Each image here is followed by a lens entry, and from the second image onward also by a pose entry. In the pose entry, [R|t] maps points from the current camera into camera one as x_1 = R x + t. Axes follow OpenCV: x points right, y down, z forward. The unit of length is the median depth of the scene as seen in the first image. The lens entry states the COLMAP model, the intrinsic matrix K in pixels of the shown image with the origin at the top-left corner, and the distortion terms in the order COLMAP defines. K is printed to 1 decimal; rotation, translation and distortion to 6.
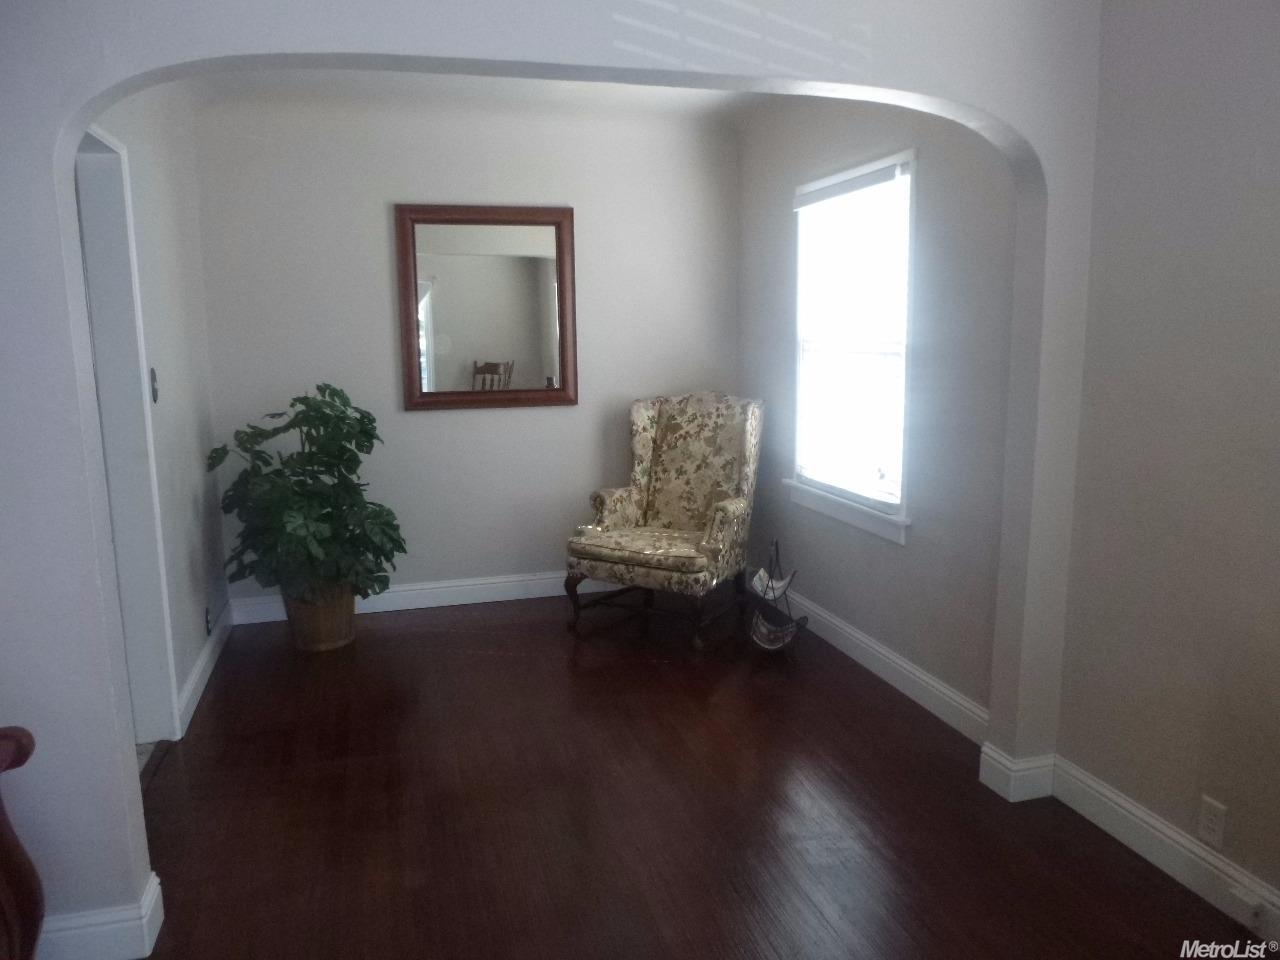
lens RADIAL K [[926.8, 0, 640.0], [0, 926.8, 480.0], [0, 0, 1]] dist [-0.032537, -0.004458]
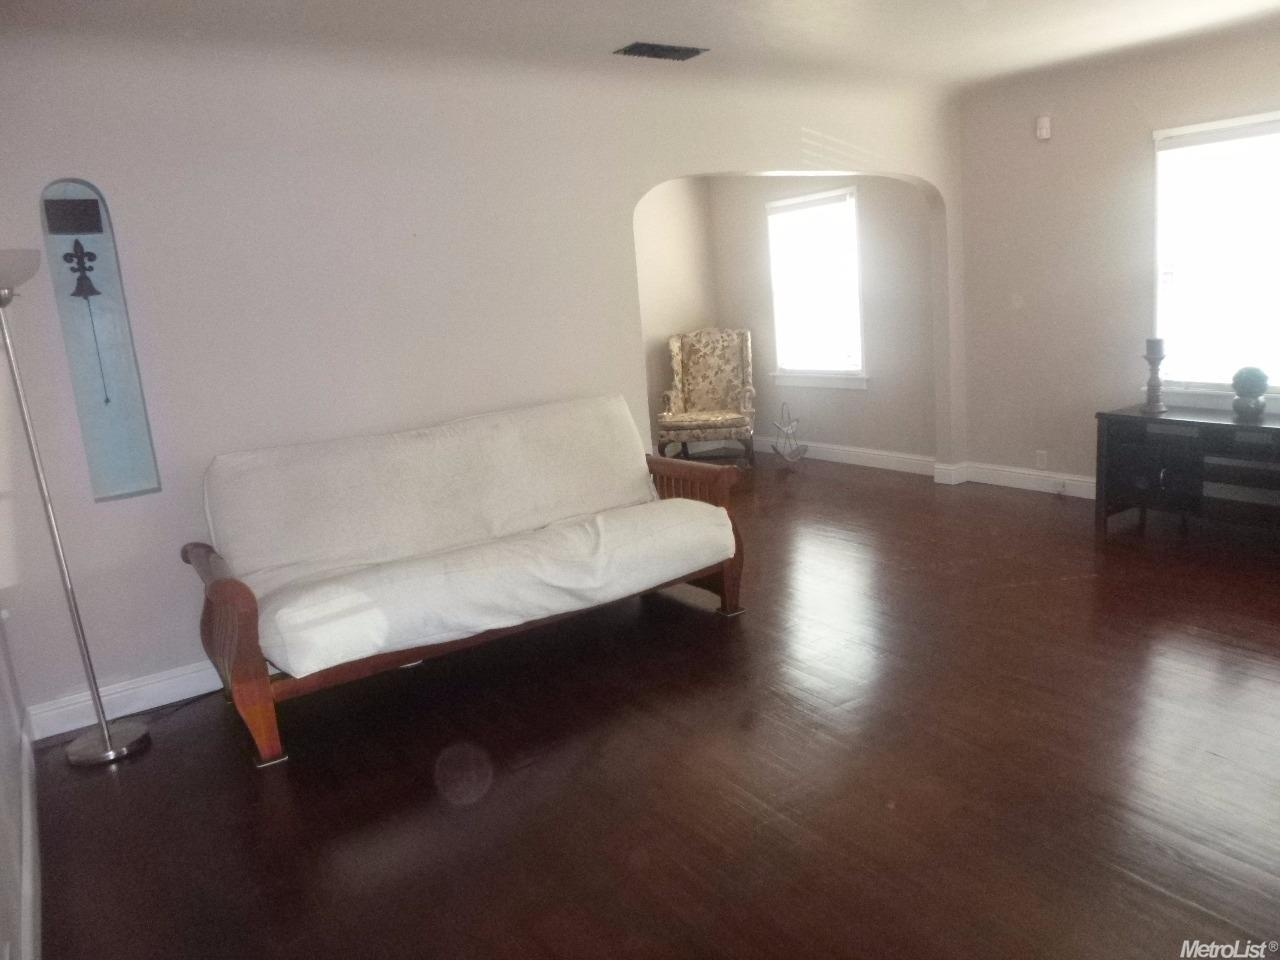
lens RADIAL K [[926.8, 0, 640.0], [0, 926.8, 480.0], [0, 0, 1]] dist [-0.032537, -0.004458]
pose [[0.948719, -0.126650, 0.289640, -0.569309], [0.121699, 0.991946, 0.035120, 0.101228], [-0.291755, 0.001930, 0.956491, -0.541575]]
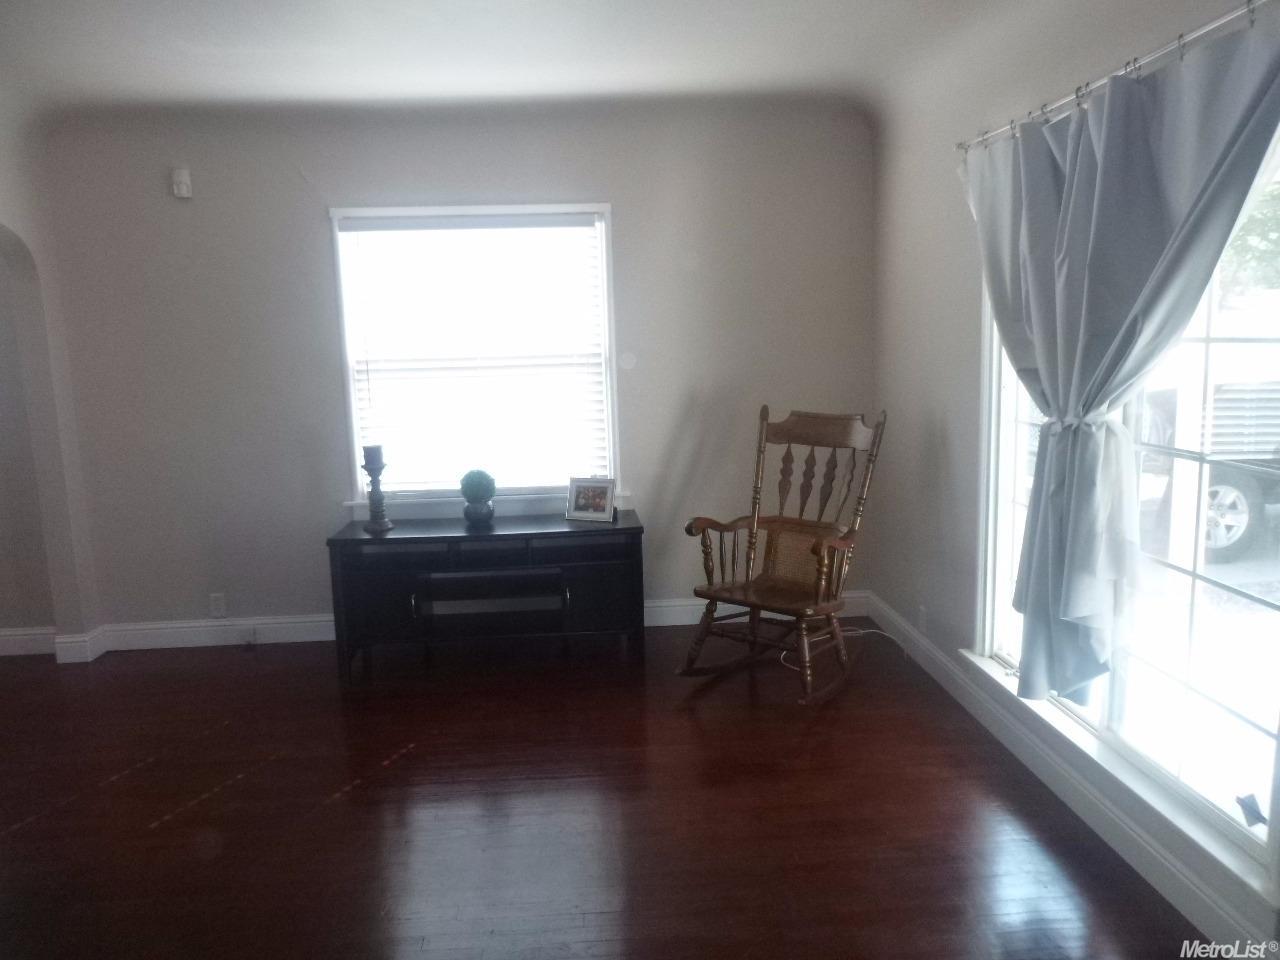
lens RADIAL K [[1071.4, 0, 640.9], [0, 1071.4, 507.3], [0, 0, 1]] dist [0.002802, 0.002680]
pose [[0.219446, -0.150464, 0.963952, -0.659261], [0.192151, 0.975349, 0.108499, 0.047361], [-0.956515, 0.161414, 0.242948, -0.223467]]
